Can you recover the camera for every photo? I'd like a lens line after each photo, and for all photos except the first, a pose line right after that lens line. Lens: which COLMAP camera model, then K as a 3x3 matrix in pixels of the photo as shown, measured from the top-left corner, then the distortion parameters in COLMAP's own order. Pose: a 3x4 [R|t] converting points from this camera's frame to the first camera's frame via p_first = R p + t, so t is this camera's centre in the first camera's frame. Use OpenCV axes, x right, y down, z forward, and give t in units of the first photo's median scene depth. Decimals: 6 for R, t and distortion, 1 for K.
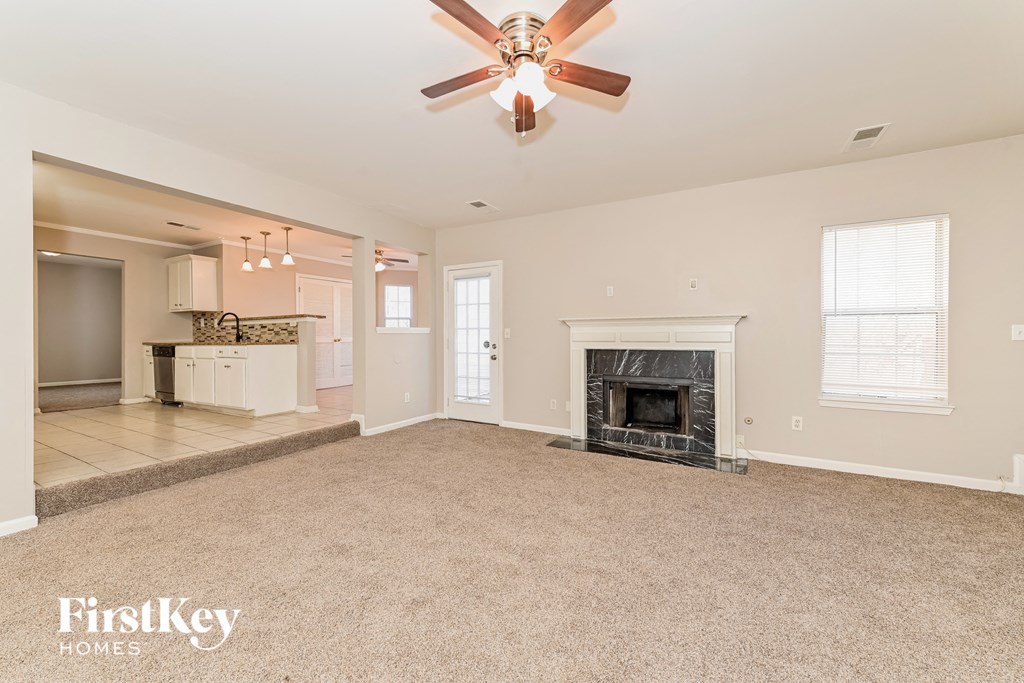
lens RADIAL K [[412.6, 0, 509.1], [0, 412.6, 336.6], [0, 0, 1]] dist [-0.002676, -0.000288]
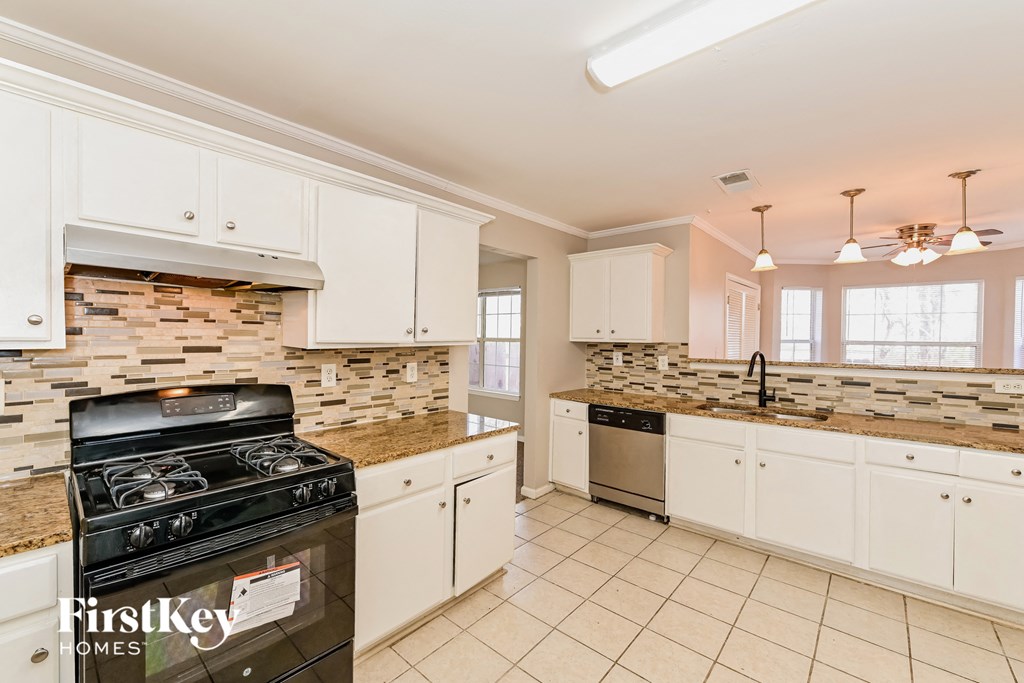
lens RADIAL K [[412.6, 0, 483.2], [0, 412.6, 345.5], [0, 0, 1]] dist [-0.002676, -0.000288]
pose [[0.972601, 0.015906, -0.231935, -0.851780], [-0.010415, 0.999636, 0.024878, -0.071063], [0.232247, -0.021781, 0.972413, 0.393036]]
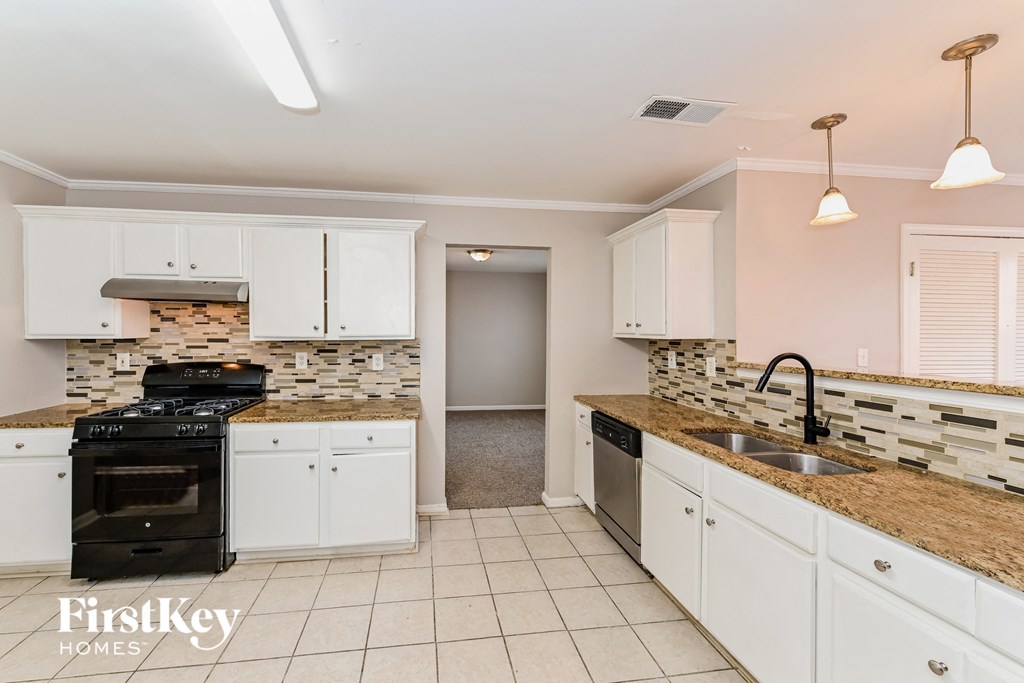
lens RADIAL K [[412.6, 0, 484.6], [0, 412.6, 338.1], [0, 0, 1]] dist [-0.002676, -0.000288]
pose [[0.621650, 0.016904, -0.783113, -0.543584], [-0.003283, 0.999815, 0.018975, -0.071767], [0.783288, -0.009225, 0.621590, 0.575296]]
